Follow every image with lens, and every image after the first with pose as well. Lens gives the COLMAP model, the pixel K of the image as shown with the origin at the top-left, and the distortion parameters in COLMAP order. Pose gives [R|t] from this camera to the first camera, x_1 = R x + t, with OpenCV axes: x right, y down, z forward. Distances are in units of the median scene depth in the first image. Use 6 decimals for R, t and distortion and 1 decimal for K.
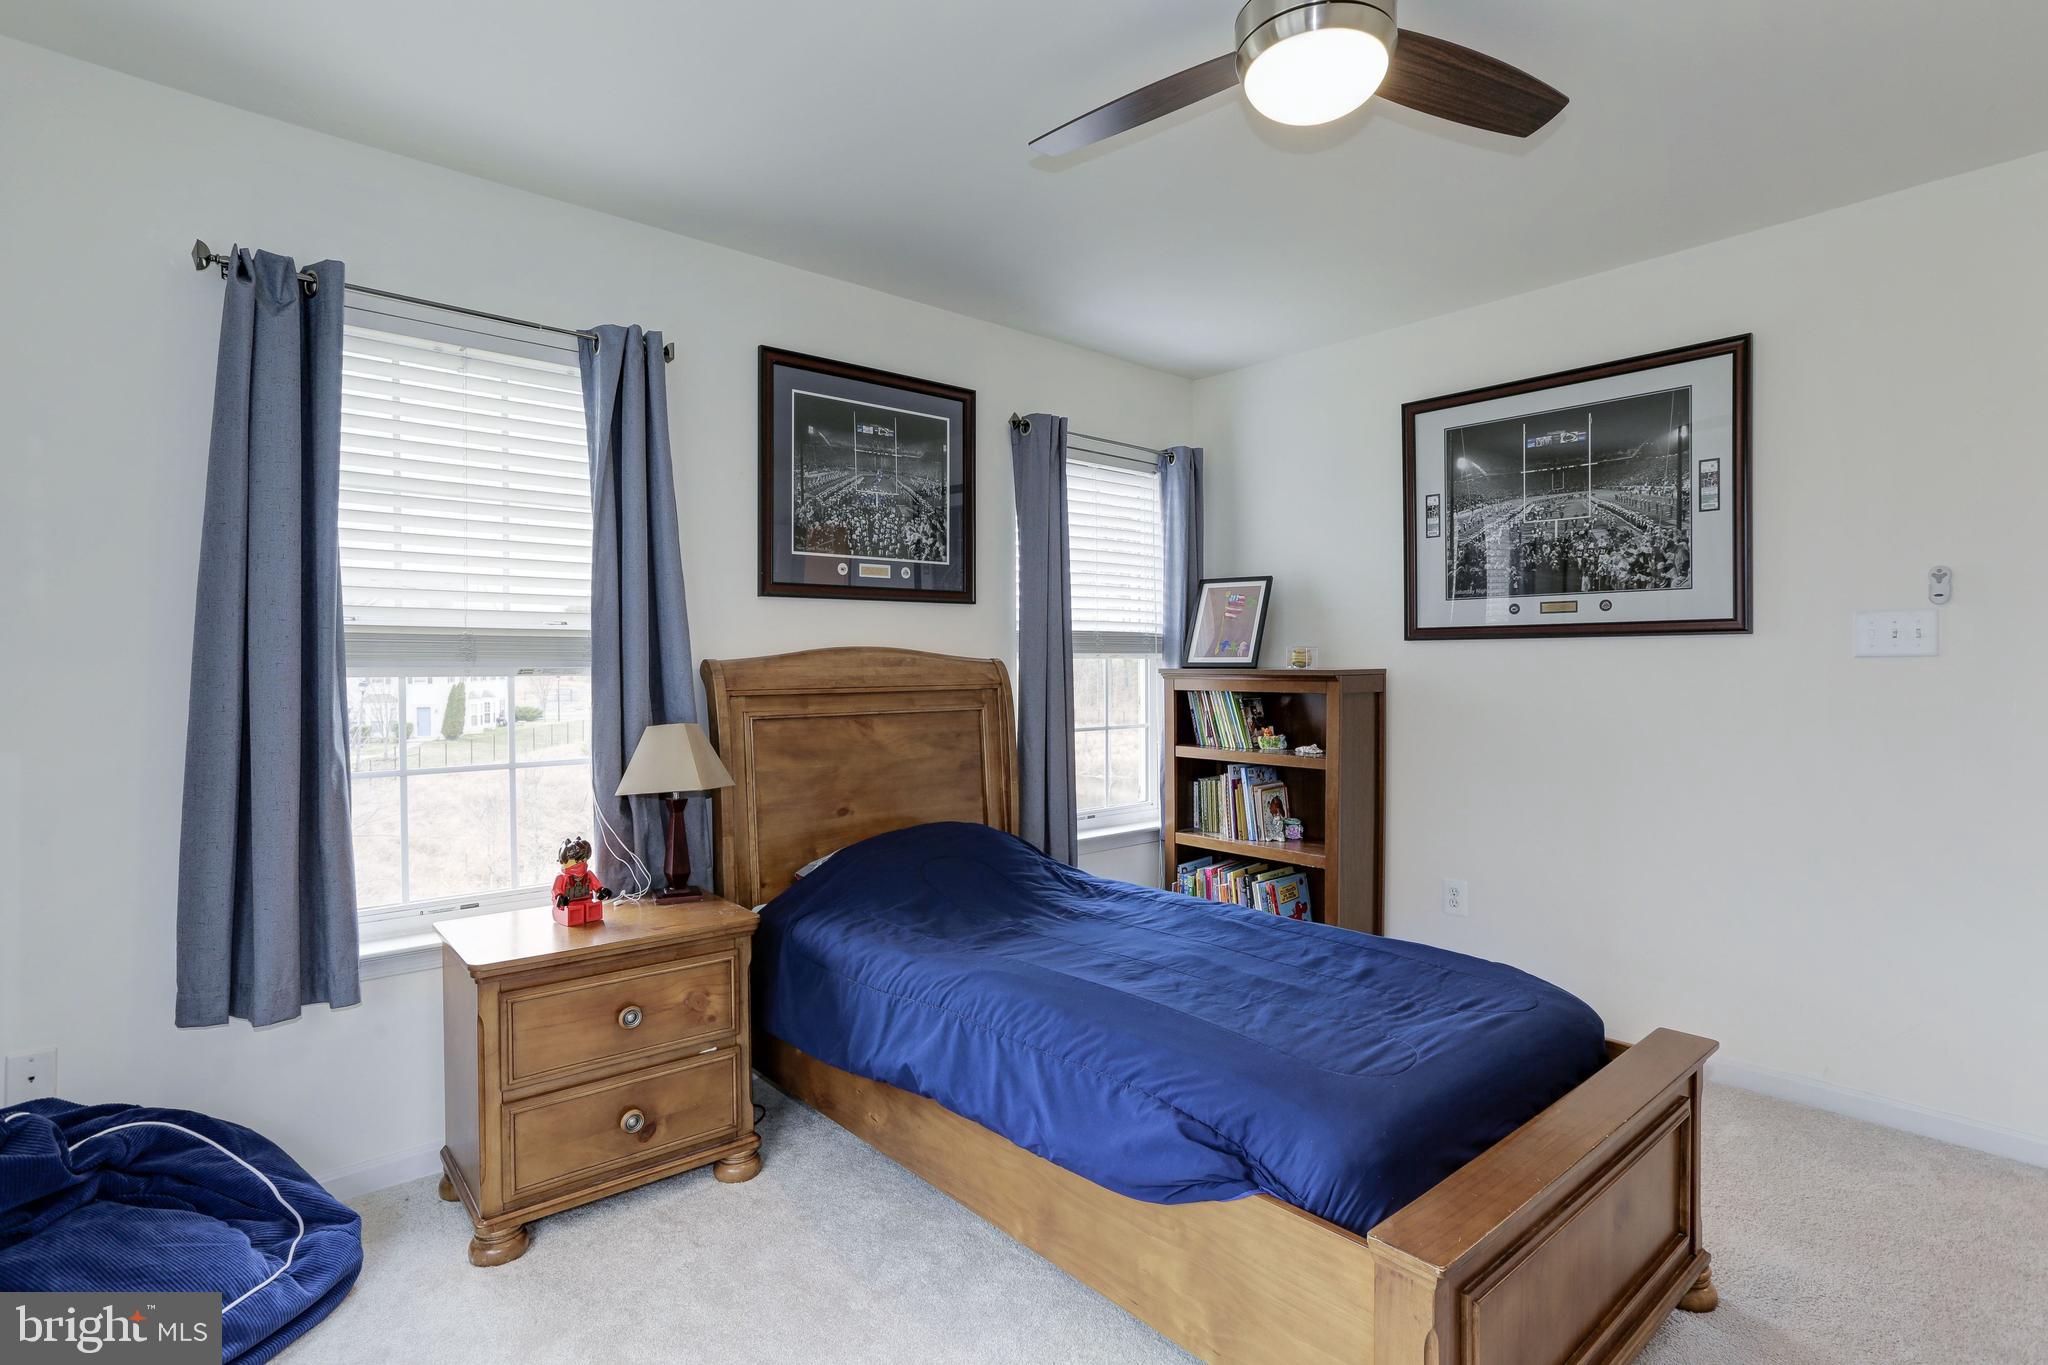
lens RADIAL K [[1036.3, 0, 1016.0], [0, 1036.3, 675.3], [0, 0, 1]] dist [-0.000544, 0.000182]
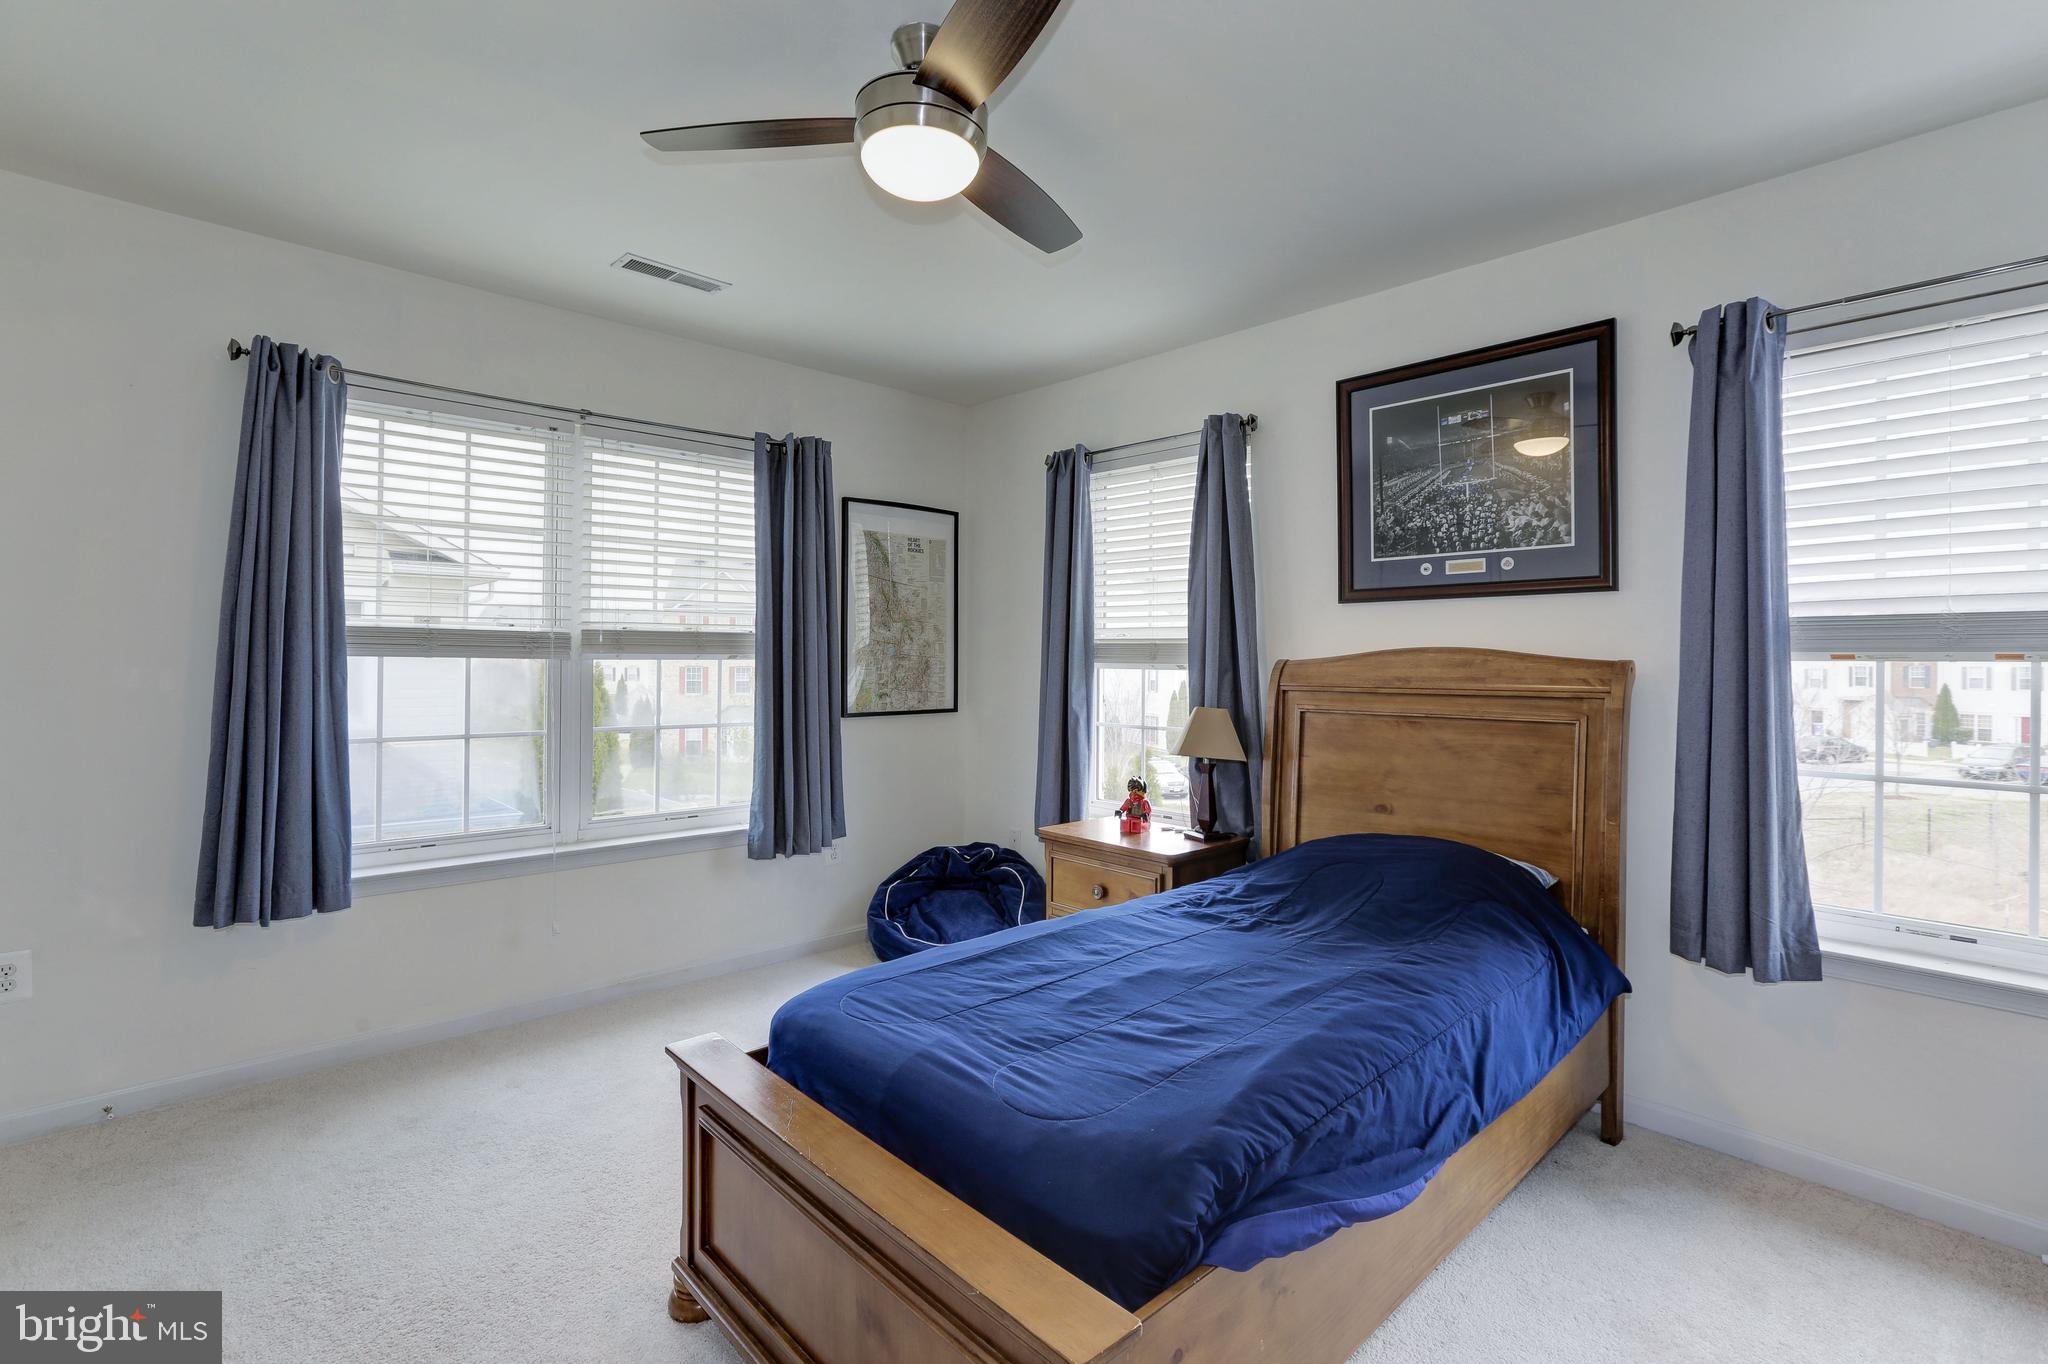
lens RADIAL K [[939.7, 0, 1012.0], [0, 939.7, 670.8], [0, 0, 1]] dist [-0.002913, -0.000069]
pose [[0.035719, 0.020260, -0.999156, 0.677456], [-0.016311, 0.999673, 0.019688, -0.015459], [0.999229, 0.015594, 0.036038, 0.539572]]
